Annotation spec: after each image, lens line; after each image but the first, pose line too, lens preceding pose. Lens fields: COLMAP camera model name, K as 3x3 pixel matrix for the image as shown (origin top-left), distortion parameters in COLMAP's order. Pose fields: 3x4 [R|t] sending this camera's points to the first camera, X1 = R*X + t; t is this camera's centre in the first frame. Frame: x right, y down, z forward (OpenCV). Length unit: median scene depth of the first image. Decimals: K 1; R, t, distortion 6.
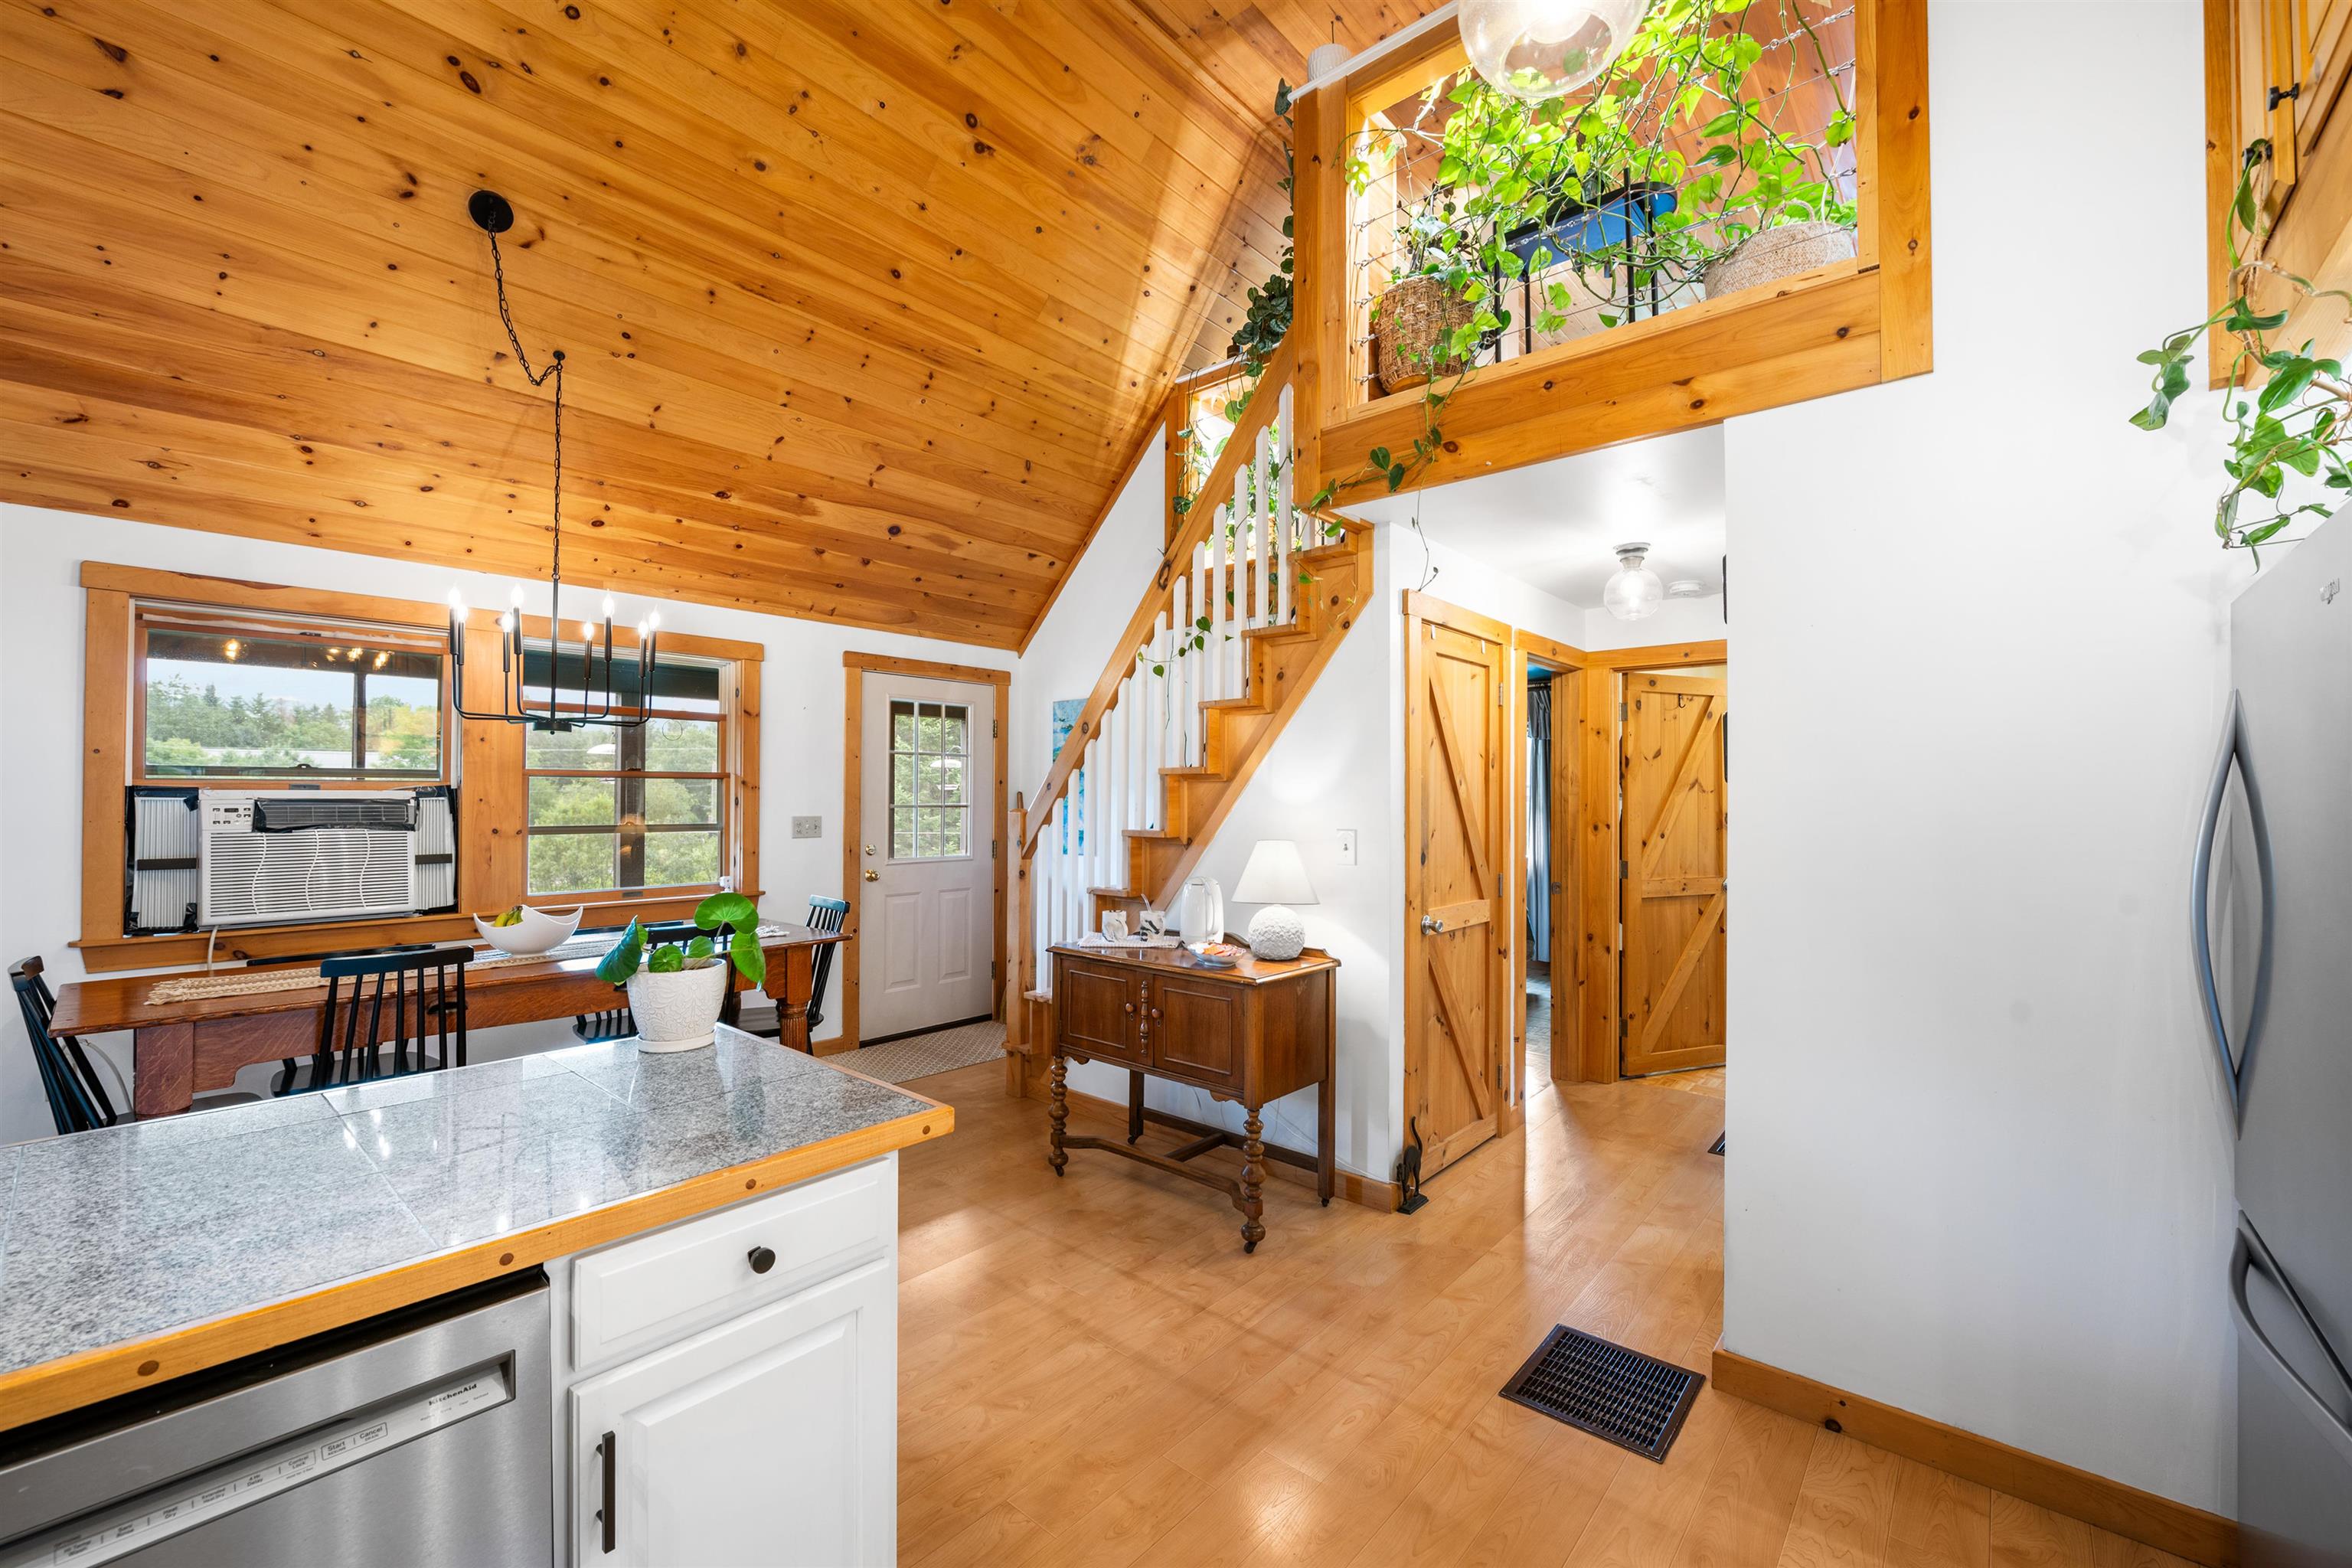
lens RADIAL K [[946.3, 0, 1170.8], [0, 946.3, 788.6], [0, 0, 1]] dist [-0.010772, -0.000091]
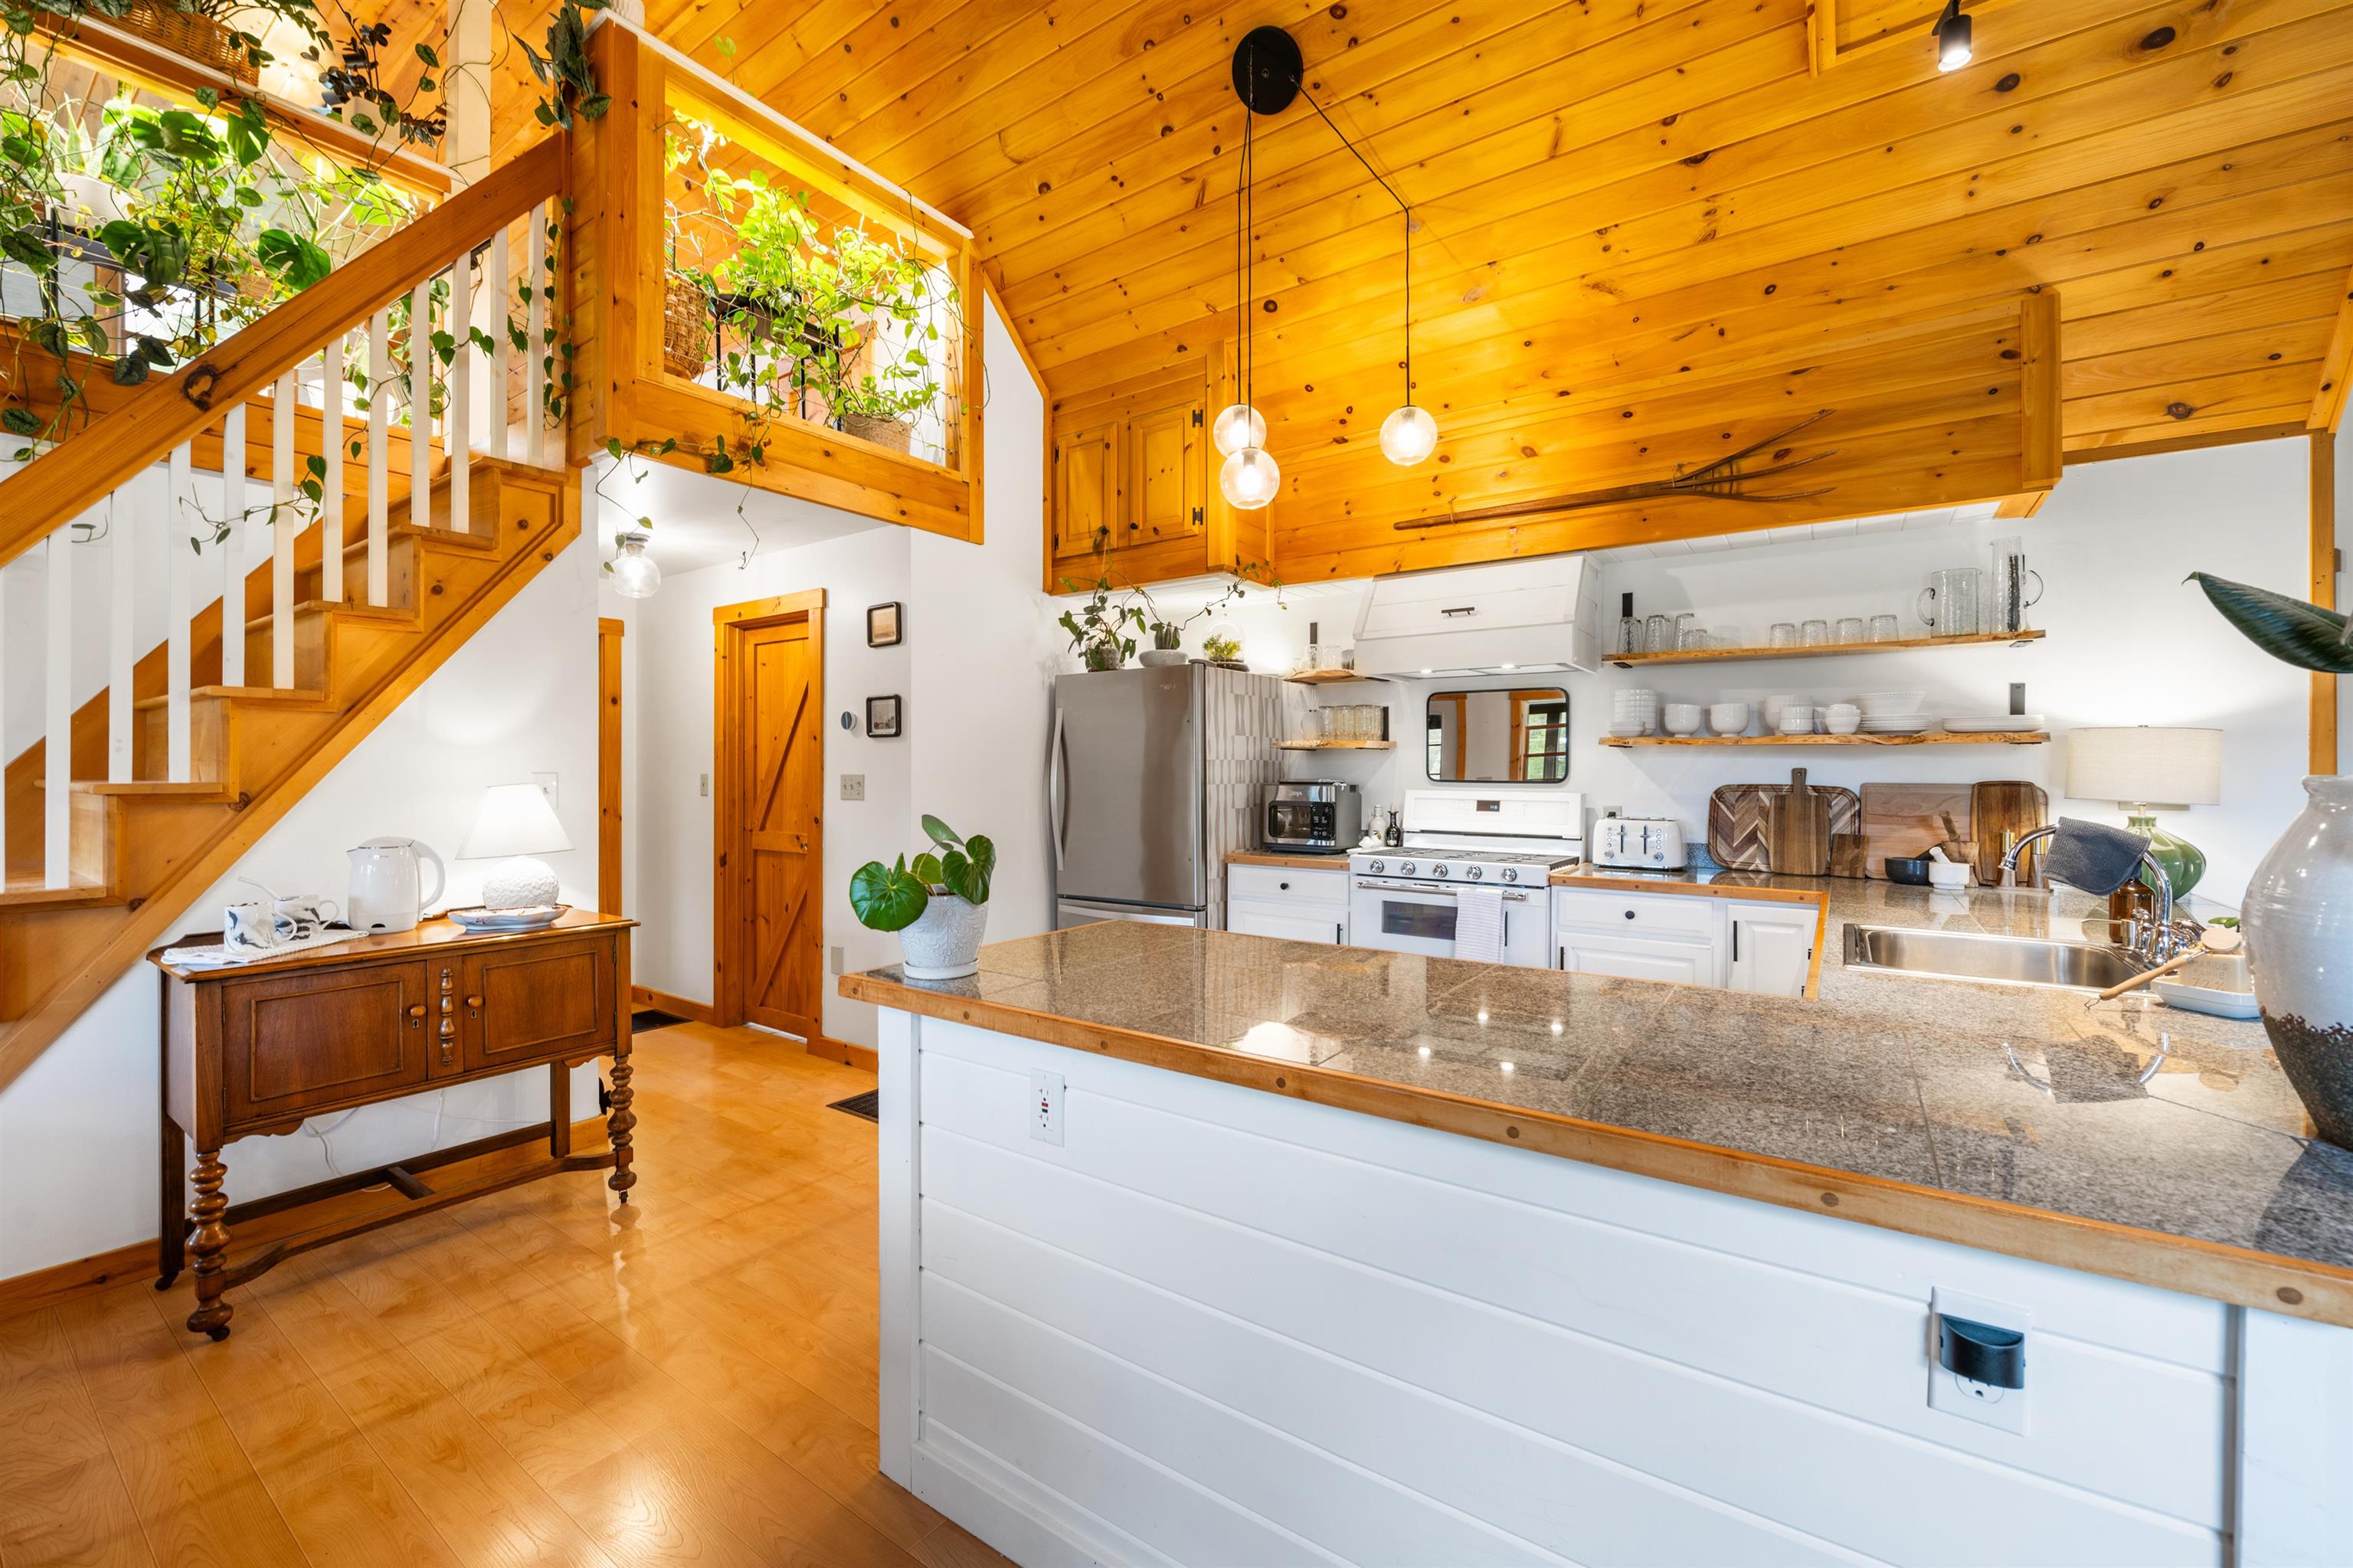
lens RADIAL K [[946.7, 0, 1169.1], [0, 946.7, 775.1], [0, 0, 1]] dist [-0.010772, -0.000091]
pose [[-0.098127, -0.008930, 0.995134, -0.759388], [-0.009237, 0.999925, 0.008063, 0.030368], [-0.995131, -0.008401, -0.098202, 0.436819]]
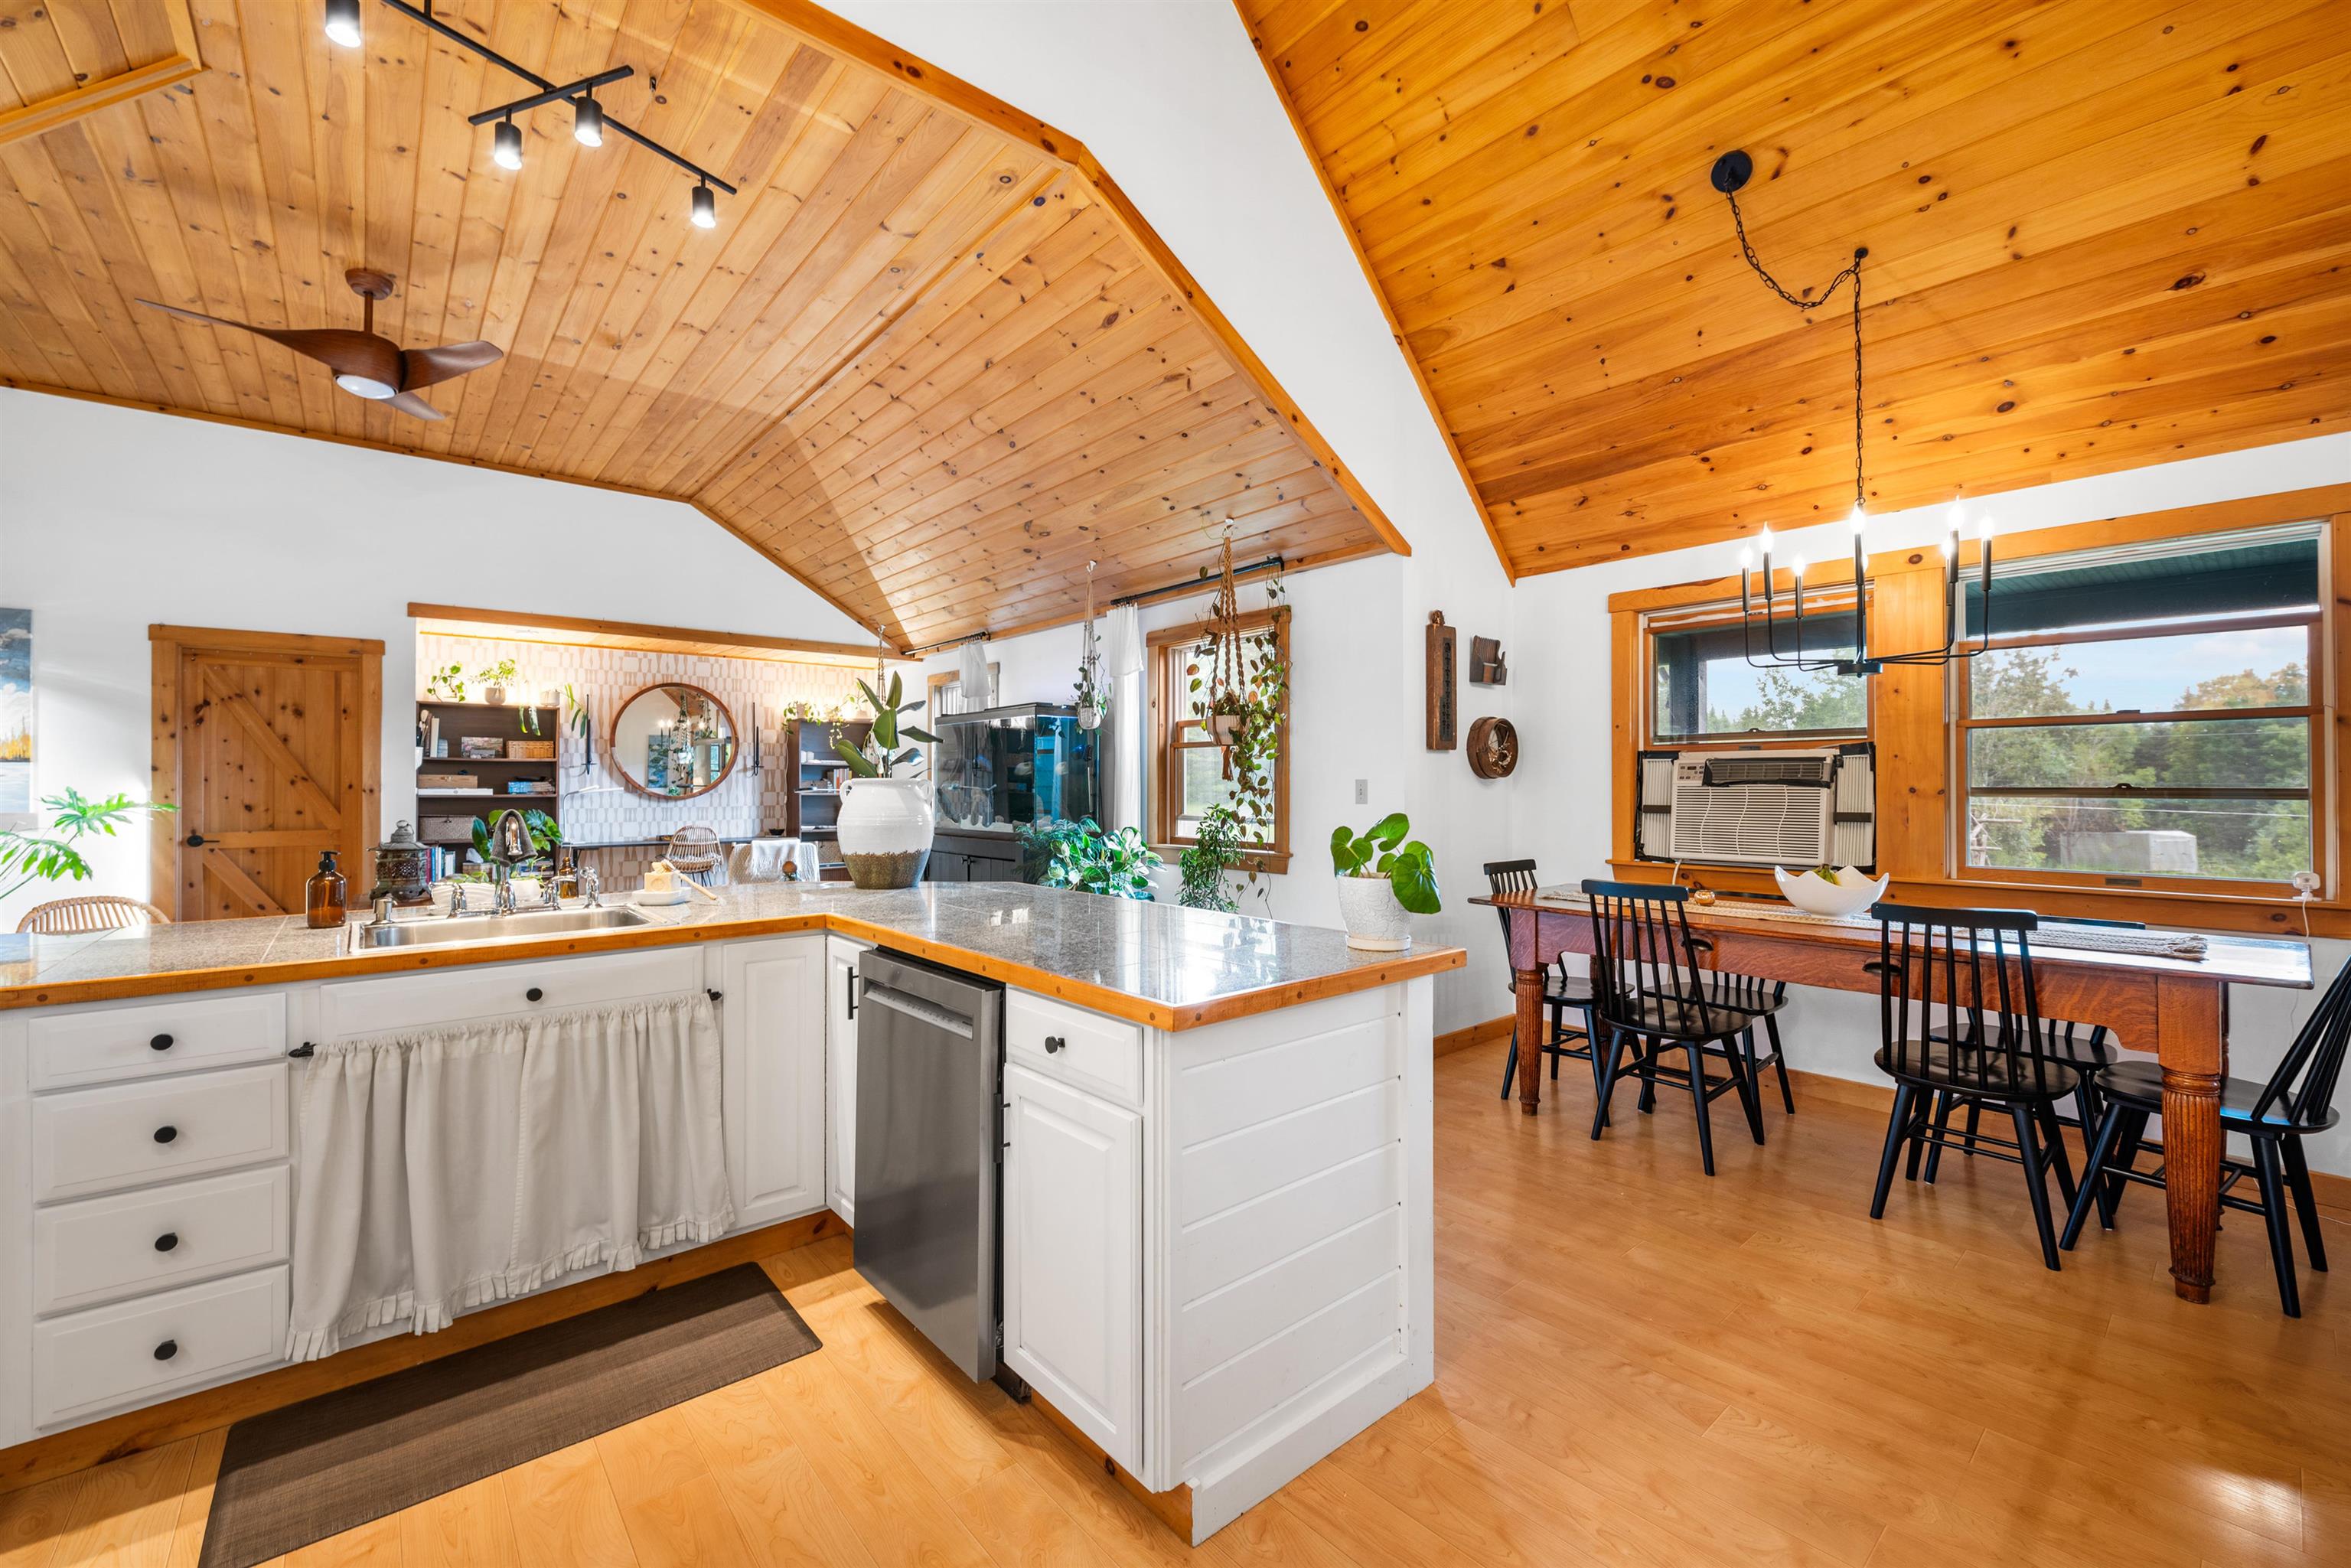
lens RADIAL K [[945.9, 0, 1174.3], [0, 945.9, 778.9], [0, 0, 1]] dist [-0.010772, -0.000091]
pose [[-0.144375, -0.008903, -0.989483, 0.312486], [0.007902, 0.999917, -0.010150, 0.041693], [0.989491, -0.009284, -0.144293, 0.467139]]
